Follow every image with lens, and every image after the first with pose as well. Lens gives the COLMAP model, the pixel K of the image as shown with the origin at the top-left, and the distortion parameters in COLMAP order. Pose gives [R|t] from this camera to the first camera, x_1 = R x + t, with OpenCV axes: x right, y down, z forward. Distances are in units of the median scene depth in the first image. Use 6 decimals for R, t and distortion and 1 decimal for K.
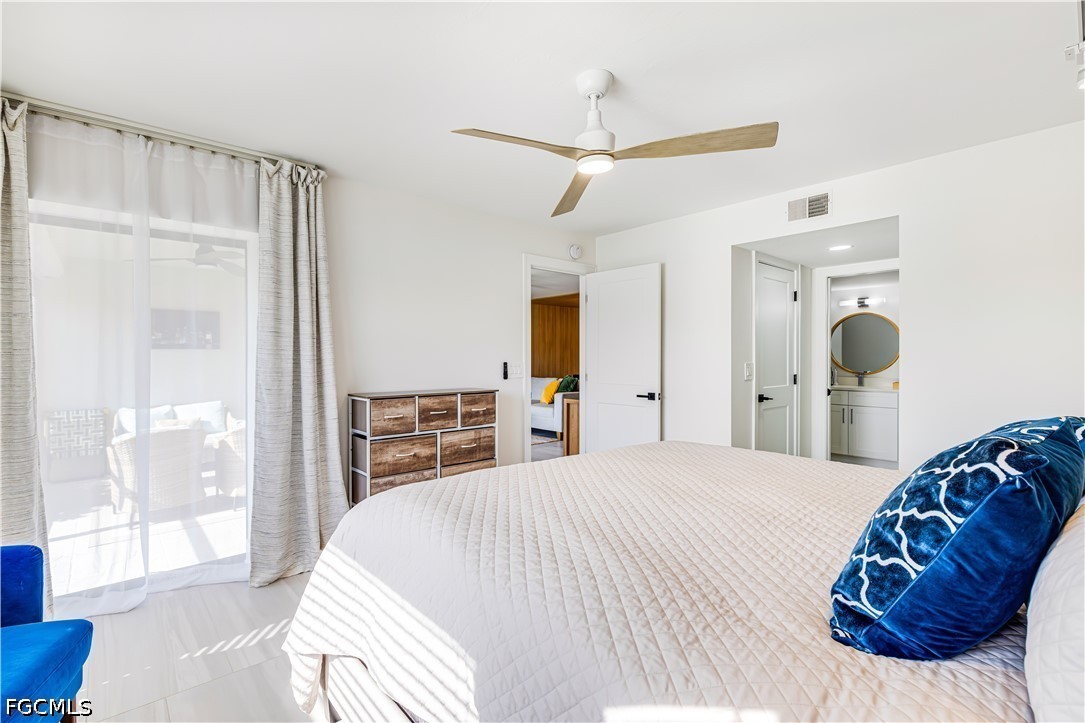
lens RADIAL K [[474.7, 0, 534.2], [0, 474.7, 360.4], [0, 0, 1]] dist [0.001316, -0.000034]
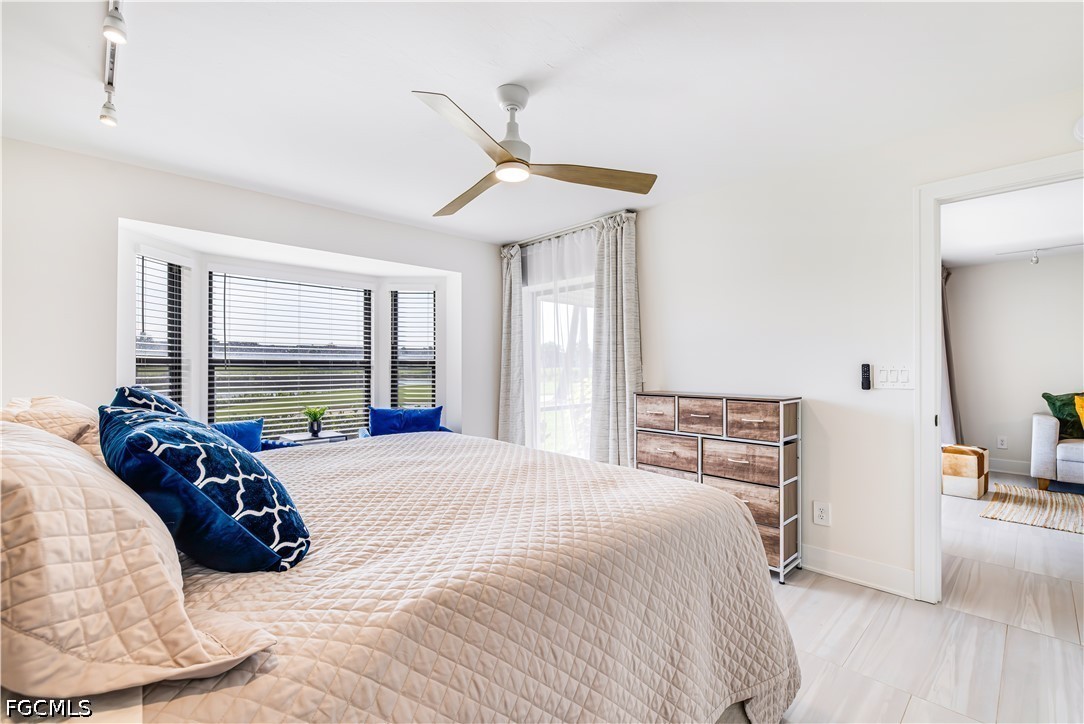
lens RADIAL K [[501.6, 0, 535.9], [0, 501.6, 363.1], [0, 0, 1]] dist [0.021502, 0.000143]
pose [[0.050609, -0.009315, -0.998675, 0.769085], [-0.009739, 0.999904, -0.009820, 0.016499], [0.998671, 0.010223, 0.050513, 0.602374]]
